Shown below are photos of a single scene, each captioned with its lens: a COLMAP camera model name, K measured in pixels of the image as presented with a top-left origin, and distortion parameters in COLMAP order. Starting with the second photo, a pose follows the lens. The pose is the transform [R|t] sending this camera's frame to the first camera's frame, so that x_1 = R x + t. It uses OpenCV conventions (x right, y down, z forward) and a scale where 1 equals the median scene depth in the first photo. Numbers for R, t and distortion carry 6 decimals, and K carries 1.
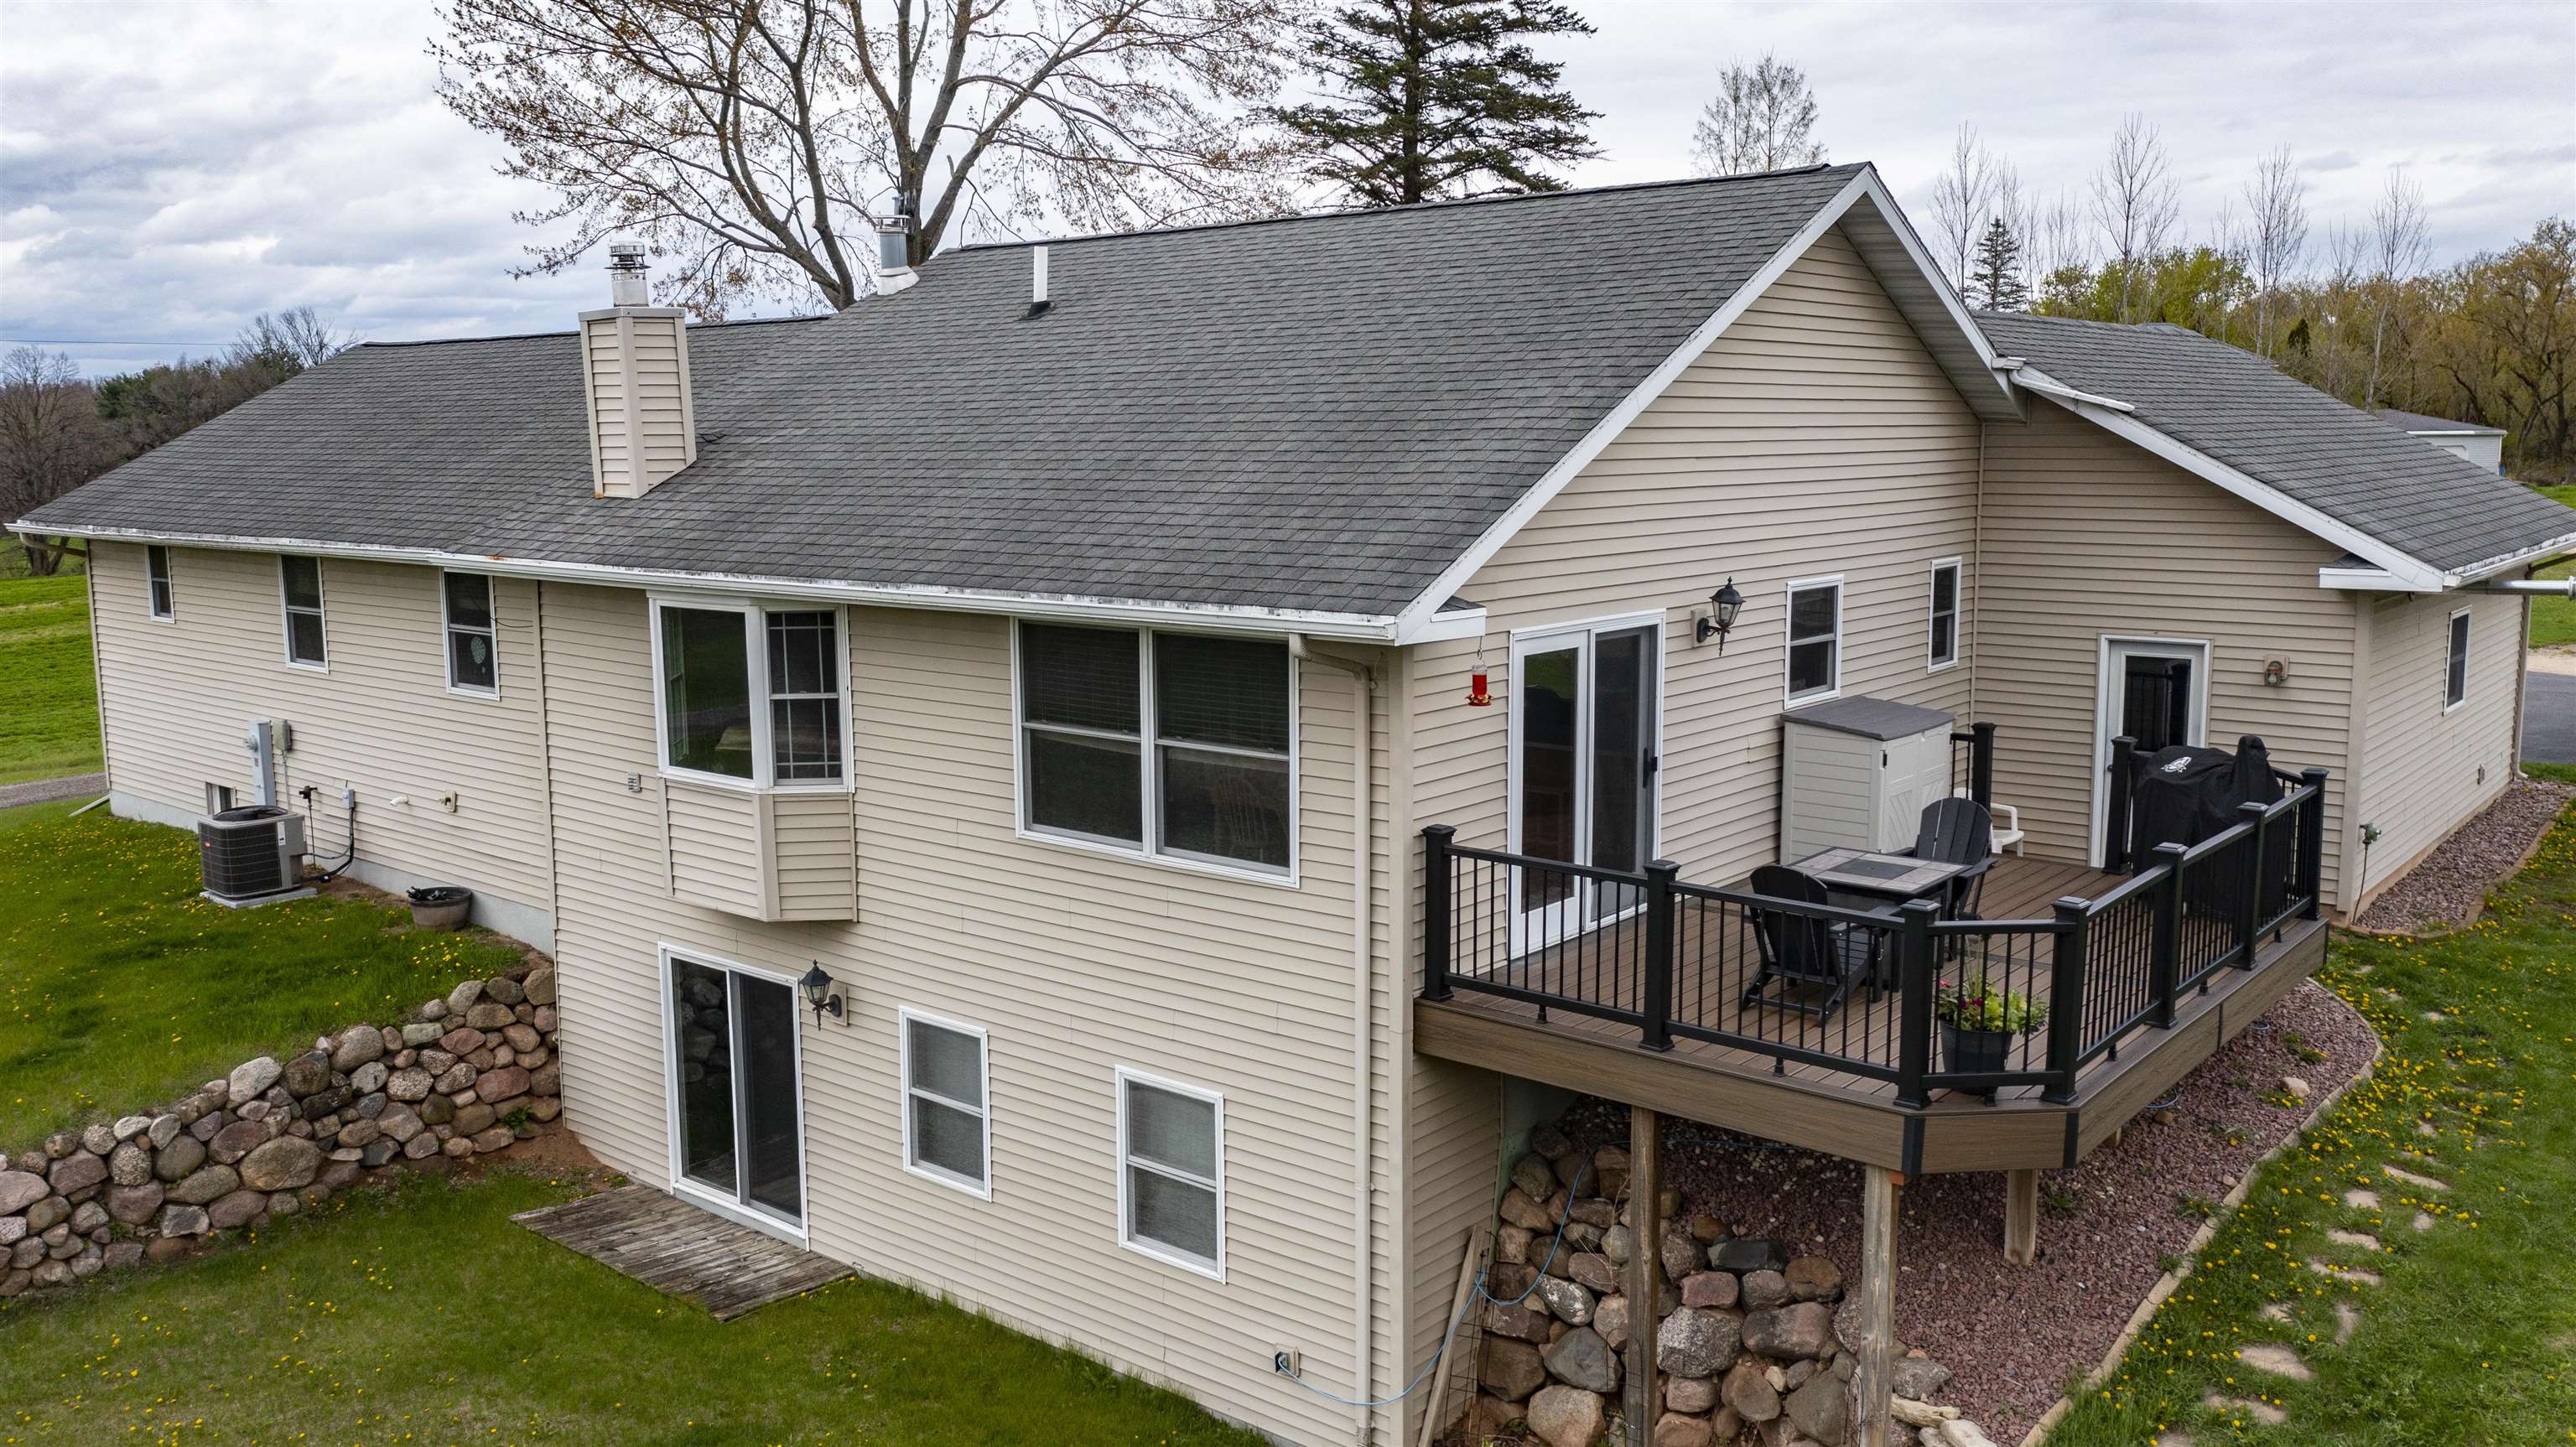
lens RADIAL K [[2045.7, 0, 1289.6], [0, 2045.7, 723.0], [0, 0, 1]] dist [-0.020818, 0.007066]
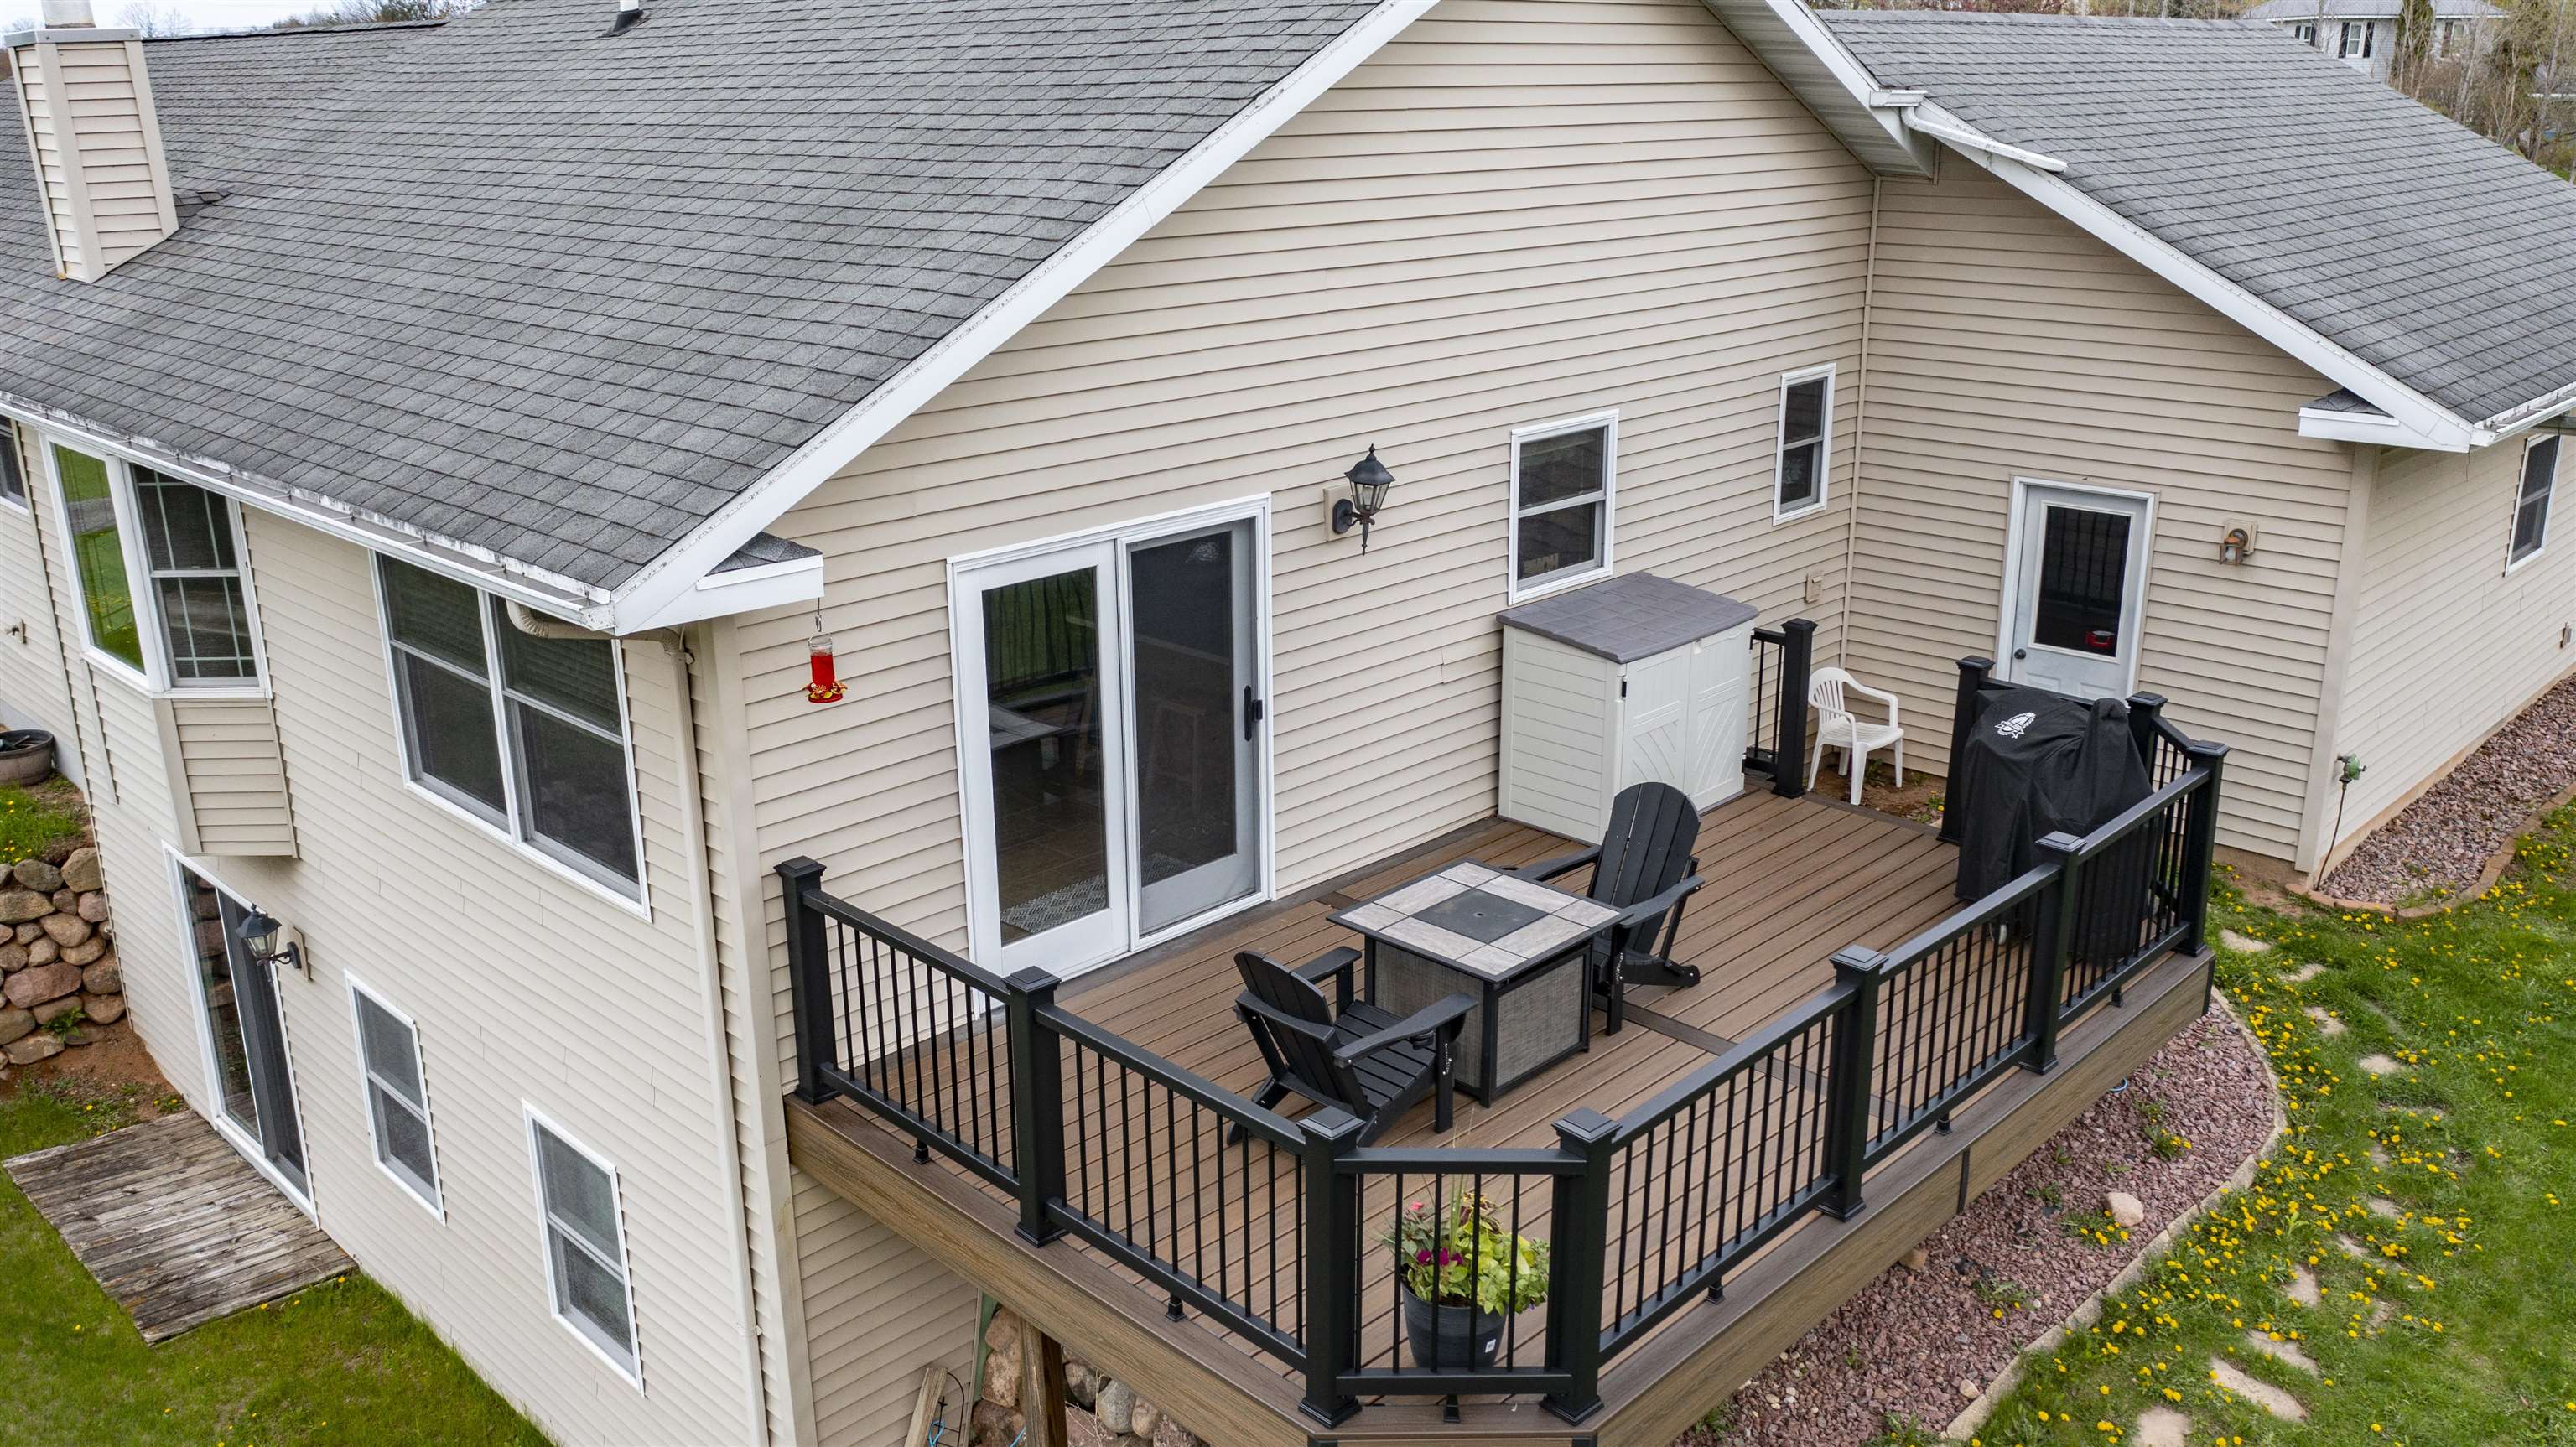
lens RADIAL K [[2045.7, 0, 1286.4], [0, 2045.7, 727.4], [0, 0, 1]] dist [-0.020818, 0.007066]
pose [[0.996735, 0.022366, -0.077584, 0.222060], [-0.009263, 0.986200, 0.165300, -0.083637], [0.080211, -0.164041, 0.983187, 0.272067]]
